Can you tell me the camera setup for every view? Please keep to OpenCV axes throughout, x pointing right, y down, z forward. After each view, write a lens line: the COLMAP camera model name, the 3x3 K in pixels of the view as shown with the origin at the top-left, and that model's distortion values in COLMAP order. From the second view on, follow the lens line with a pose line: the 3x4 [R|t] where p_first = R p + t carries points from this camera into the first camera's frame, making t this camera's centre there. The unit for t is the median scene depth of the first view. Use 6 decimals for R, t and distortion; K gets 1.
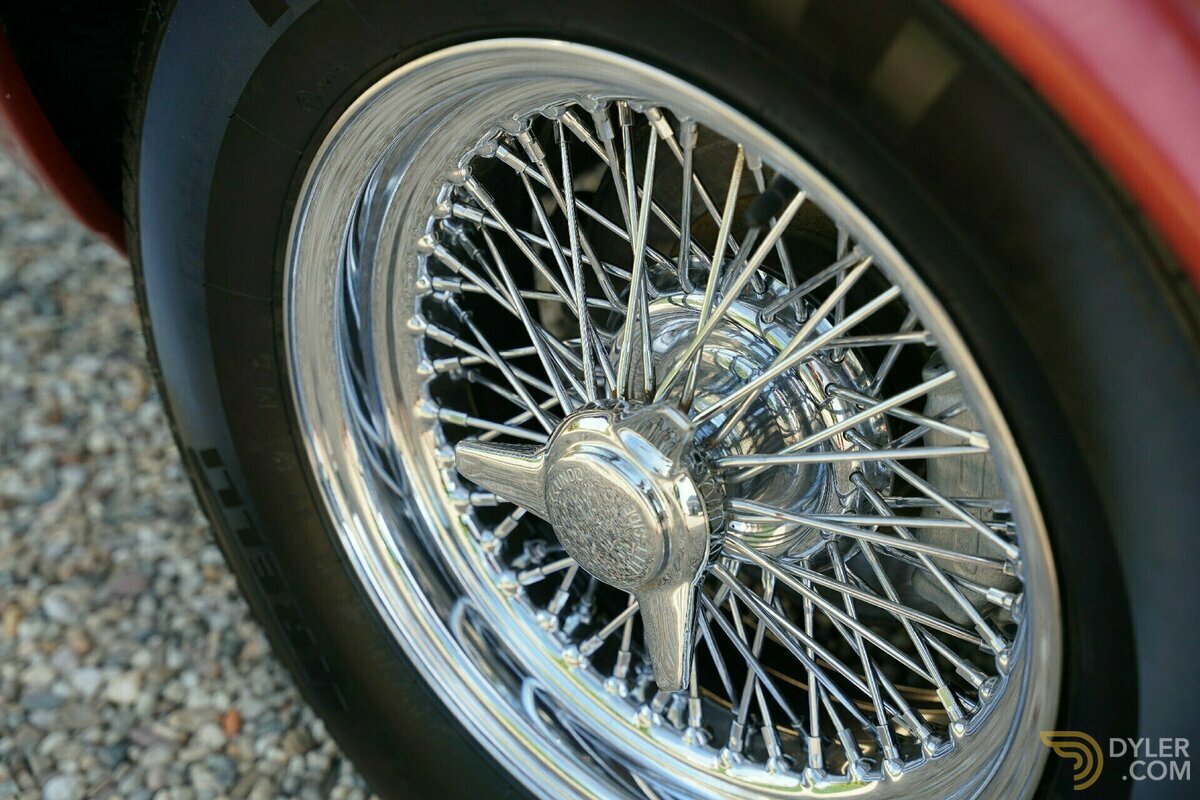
lens RADIAL K [[1826.3, 0, 600.0], [0, 1826.3, 400.0], [0, 0, 1]] dist [0.103857, 0.020072]
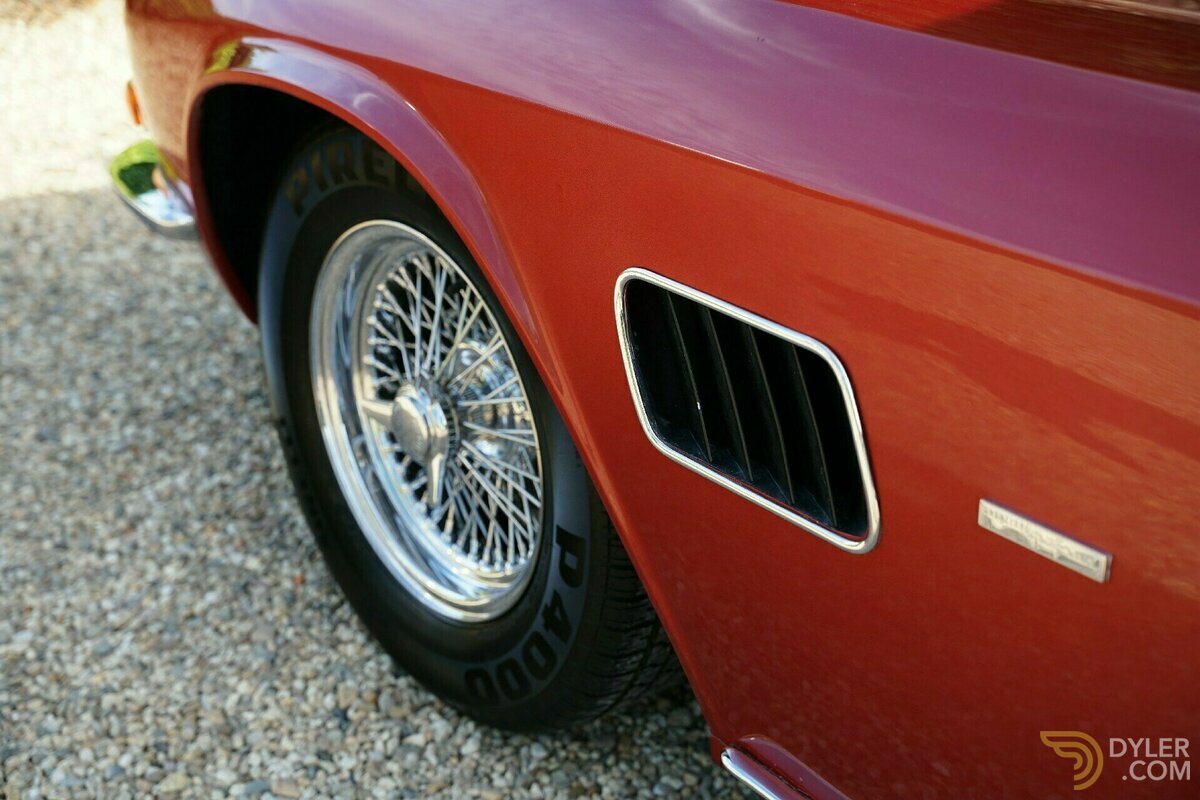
lens RADIAL K [[1631.7, 0, 600.0], [0, 1631.7, 400.0], [0, 0, 1]] dist [0.001847, -0.002688]
pose [[0.979349, 0.068006, -0.190396, 0.429662], [-0.100681, 0.980702, -0.167588, 0.240549], [0.175325, 0.183297, 0.967297, -0.666624]]
